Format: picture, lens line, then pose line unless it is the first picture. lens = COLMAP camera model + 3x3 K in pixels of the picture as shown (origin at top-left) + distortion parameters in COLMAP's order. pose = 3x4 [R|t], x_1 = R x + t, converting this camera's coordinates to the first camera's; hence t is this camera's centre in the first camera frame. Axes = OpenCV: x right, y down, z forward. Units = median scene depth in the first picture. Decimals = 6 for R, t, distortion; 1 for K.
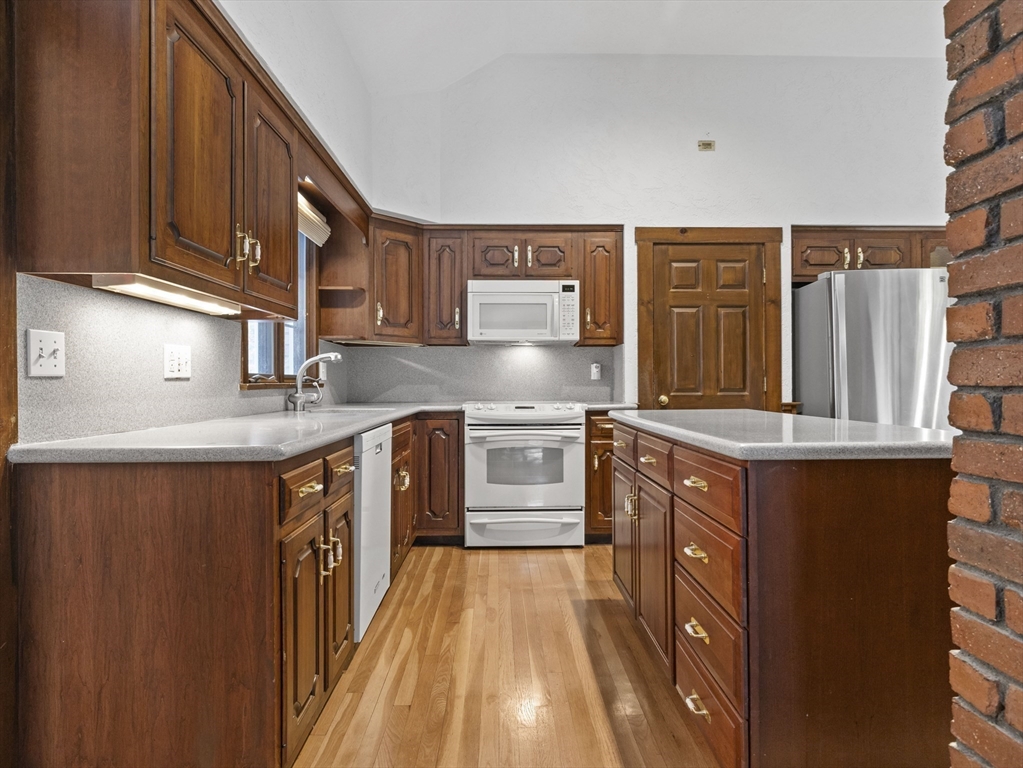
lens RADIAL K [[588.3, 0, 511.5], [0, 588.3, 384.0], [0, 0, 1]] dist [-0.000452, -0.000052]
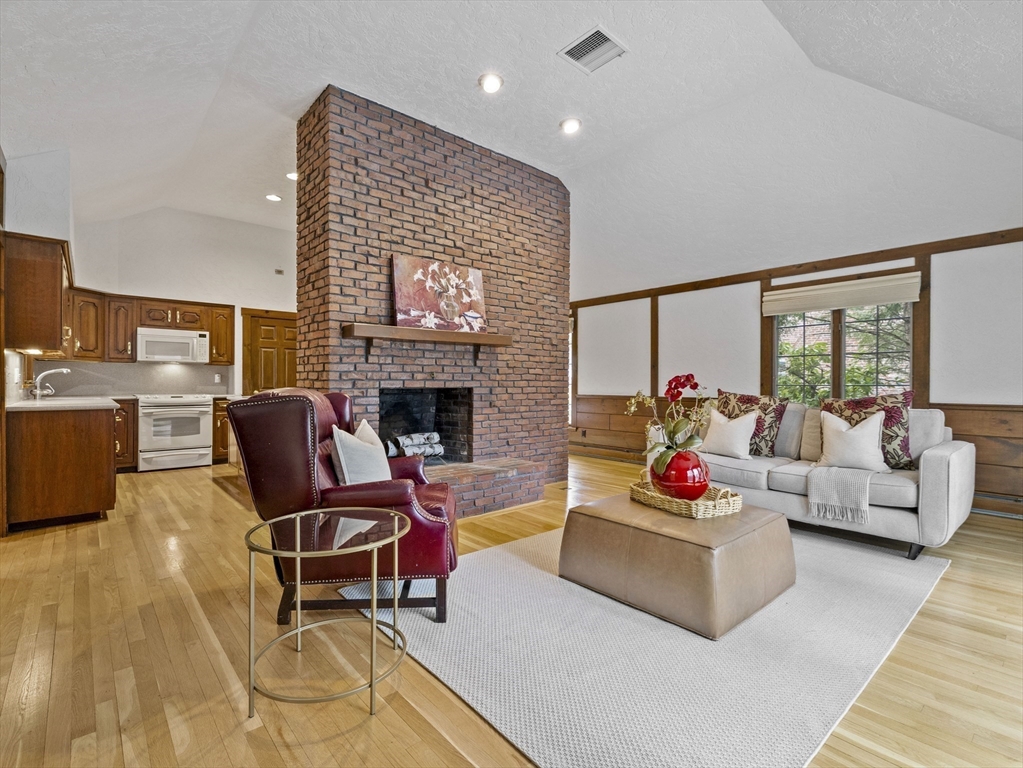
lens RADIAL K [[489.1, 0, 511.5], [0, 489.1, 384.0], [0, 0, 1]] dist [-0.000016, -0.000096]
pose [[0.764448, 0.004215, 0.644671, -0.164314], [-0.005203, 0.999986, -0.000369, -0.007478], [-0.644664, -0.003072, 0.764460, -0.896069]]
